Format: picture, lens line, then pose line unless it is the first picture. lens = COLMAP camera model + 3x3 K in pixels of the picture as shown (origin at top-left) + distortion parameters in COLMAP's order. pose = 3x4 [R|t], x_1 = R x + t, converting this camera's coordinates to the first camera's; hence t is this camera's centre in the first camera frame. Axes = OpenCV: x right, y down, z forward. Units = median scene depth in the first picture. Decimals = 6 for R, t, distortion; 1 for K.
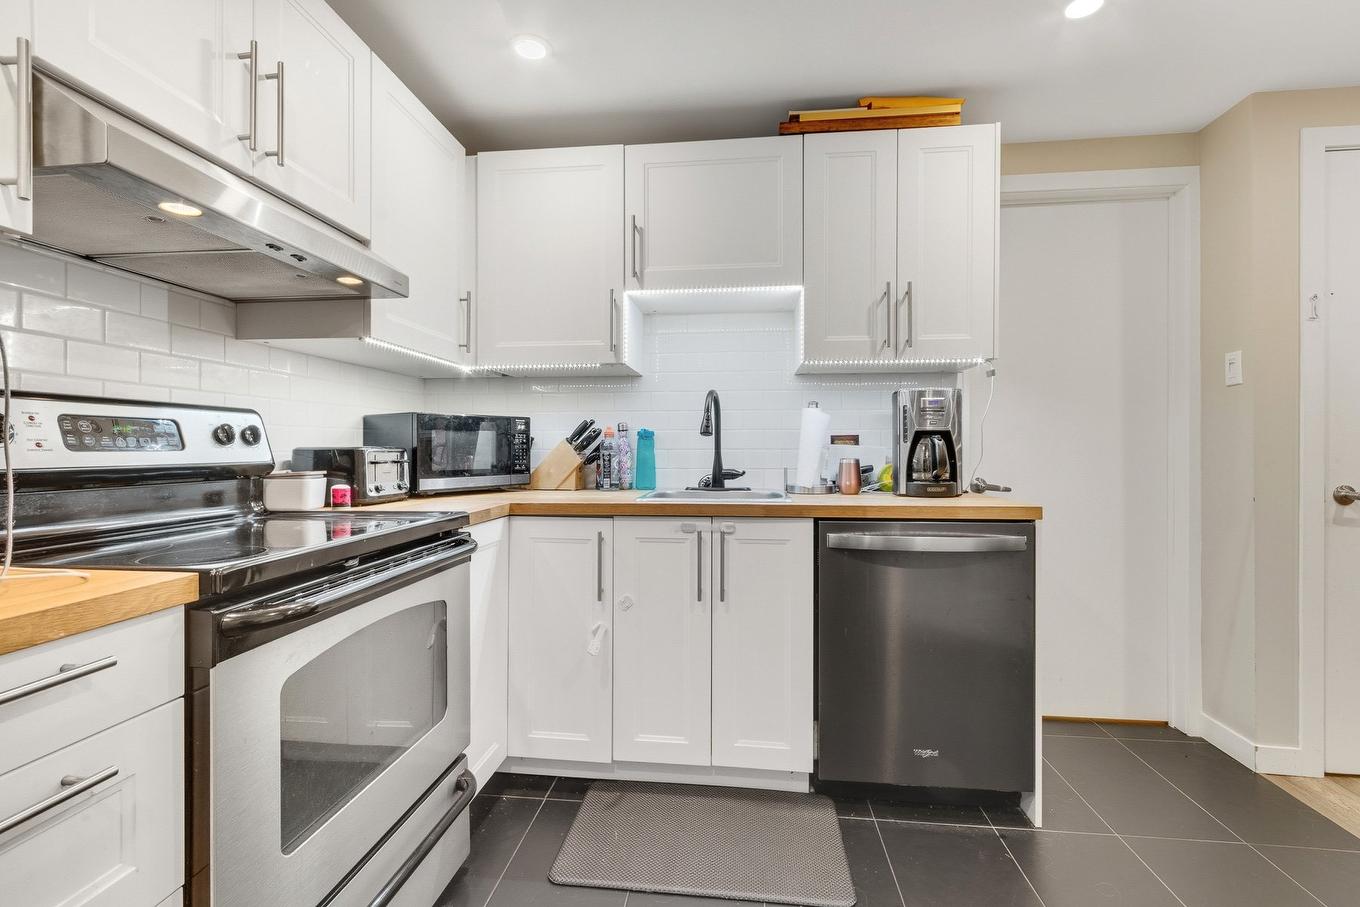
lens RADIAL K [[605.0, 0, 681.8], [0, 605.0, 448.3], [0, 0, 1]] dist [-0.004028, 0.000316]
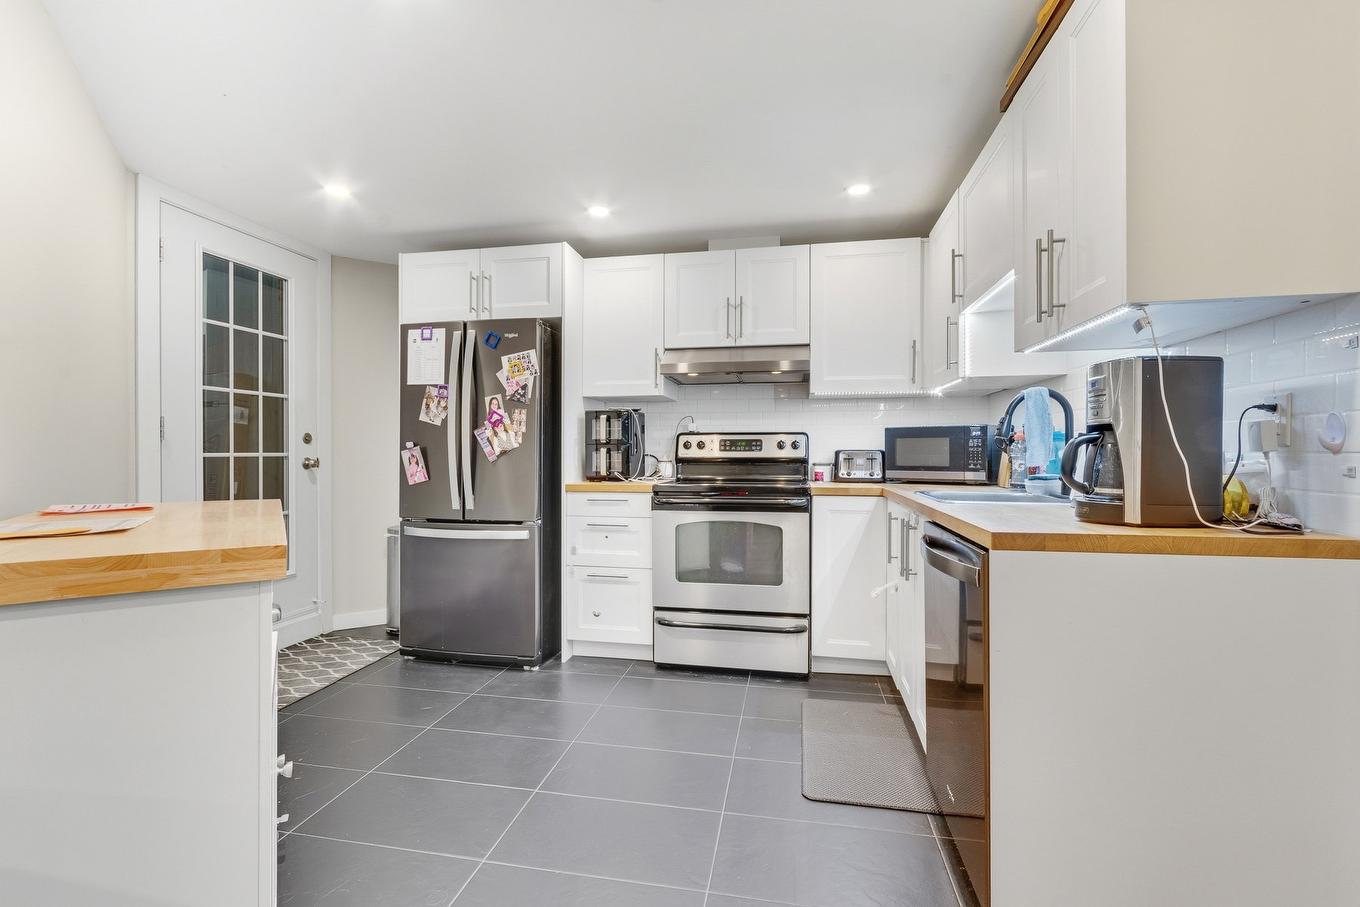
lens RADIAL K [[605.0, 0, 681.1], [0, 605.0, 453.7], [0, 0, 1]] dist [-0.004028, 0.000316]
pose [[-0.077478, 0.001301, -0.996993, 1.667817], [-0.002553, 0.999996, 0.001503, 0.009350], [0.996991, 0.002662, -0.077474, 0.855375]]
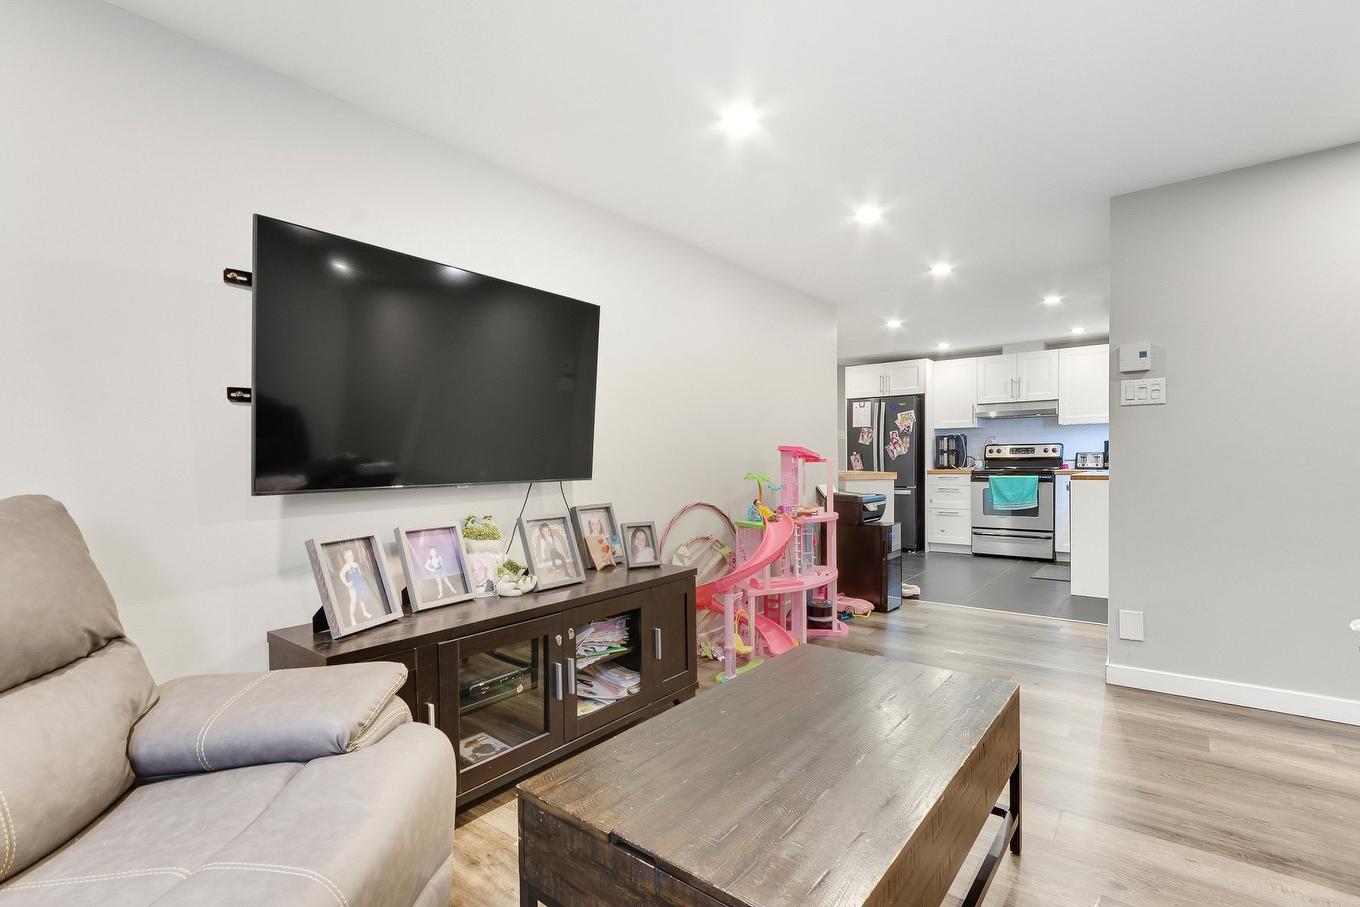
lens RADIAL K [[605.0, 0, 686.4], [0, 605.0, 471.9], [0, 0, 1]] dist [-0.004028, 0.000316]
pose [[-0.534694, 0.022338, -0.844750, 4.600191], [0.008964, 0.999744, 0.020763, 0.021858], [0.844998, 0.003529, -0.534758, 1.218560]]
